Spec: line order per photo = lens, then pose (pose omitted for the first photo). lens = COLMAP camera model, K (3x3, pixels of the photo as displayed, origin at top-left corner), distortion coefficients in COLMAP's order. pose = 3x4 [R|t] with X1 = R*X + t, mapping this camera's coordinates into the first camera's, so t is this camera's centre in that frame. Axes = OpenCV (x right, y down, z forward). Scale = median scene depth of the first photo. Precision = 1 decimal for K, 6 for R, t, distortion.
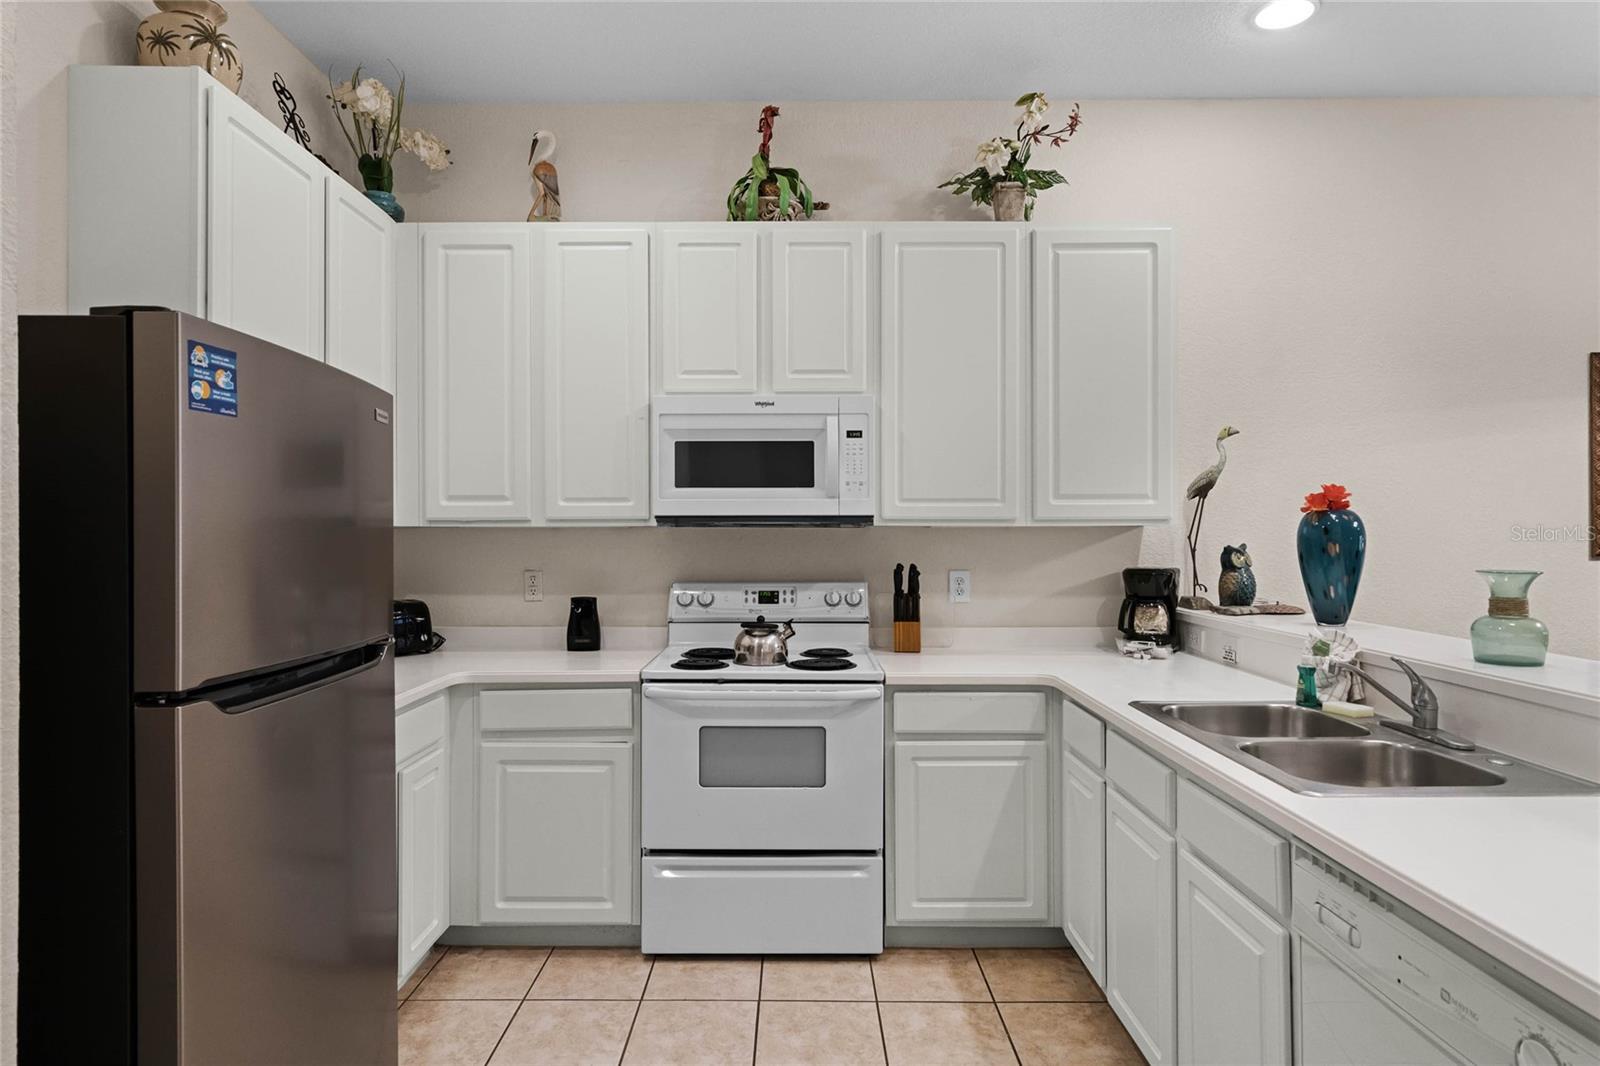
lens RADIAL K [[888.9, 0, 800.2], [0, 888.9, 531.1], [0, 0, 1]] dist [0.001513, 0.000109]
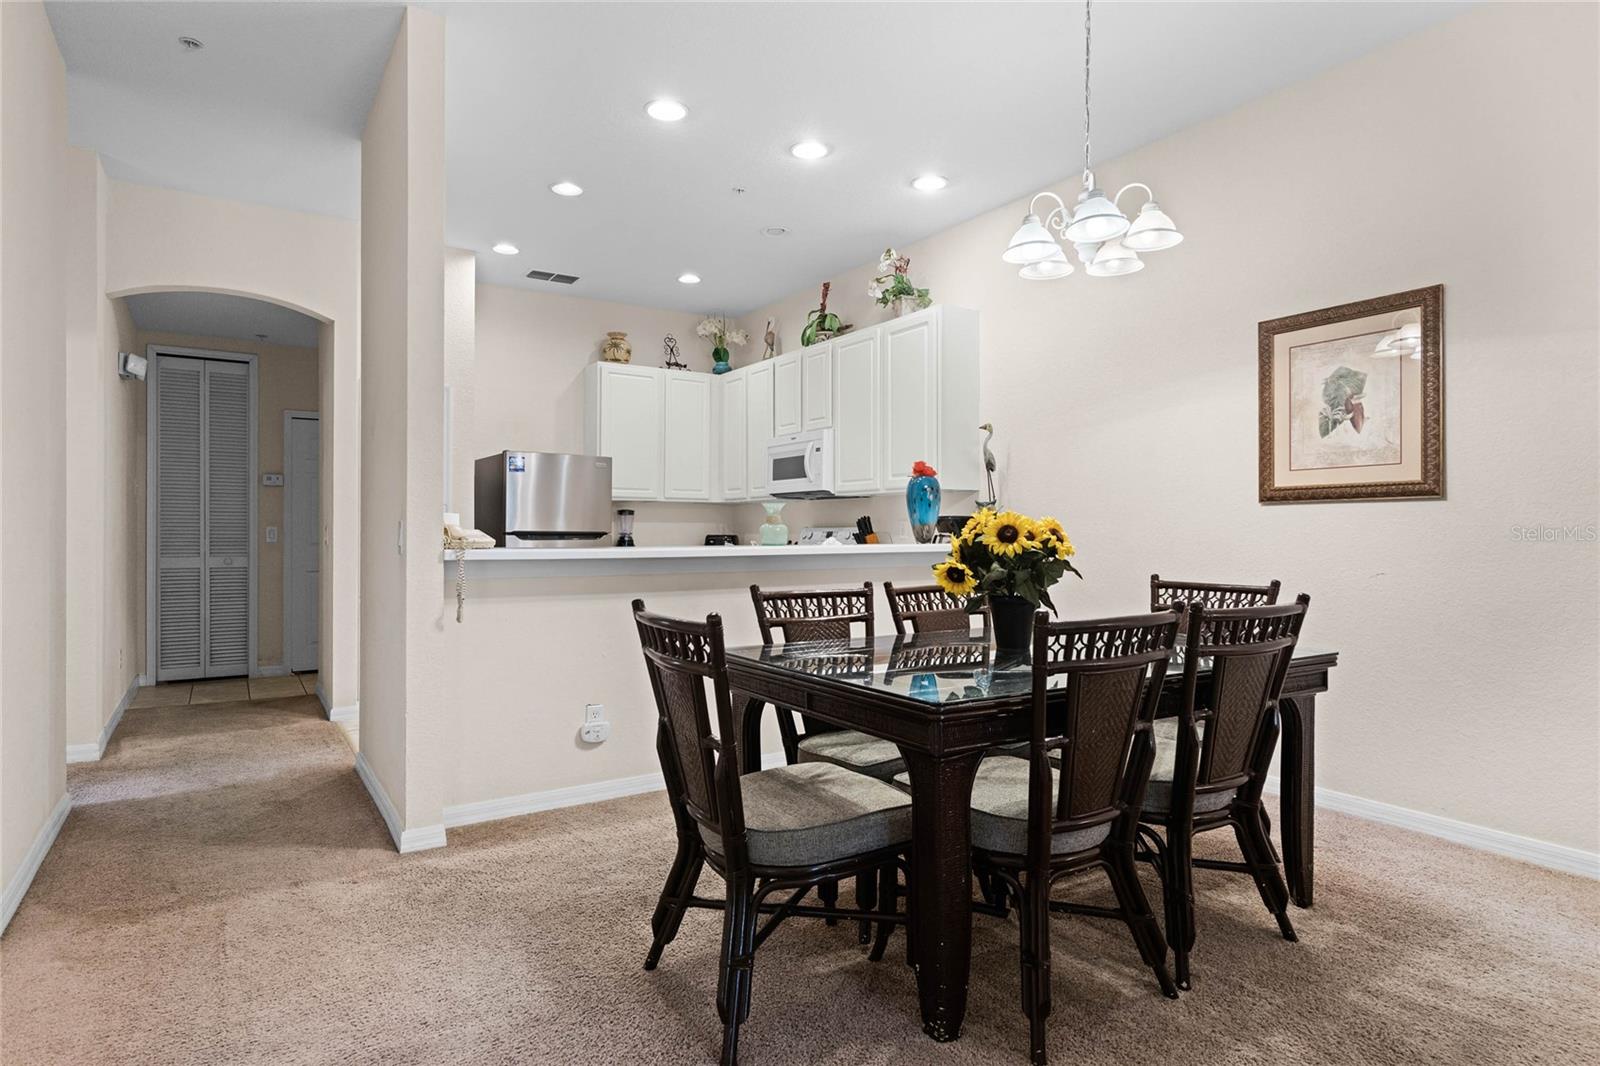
lens RADIAL K [[888.9, 0, 803.4], [0, 888.9, 530.4], [0, 0, 1]] dist [0.001513, 0.000109]
pose [[0.540262, -0.000400, -0.841497, 1.704512], [0.002192, 0.999997, 0.000931, 0.068562], [0.841494, -0.002347, 0.540261, -0.100145]]
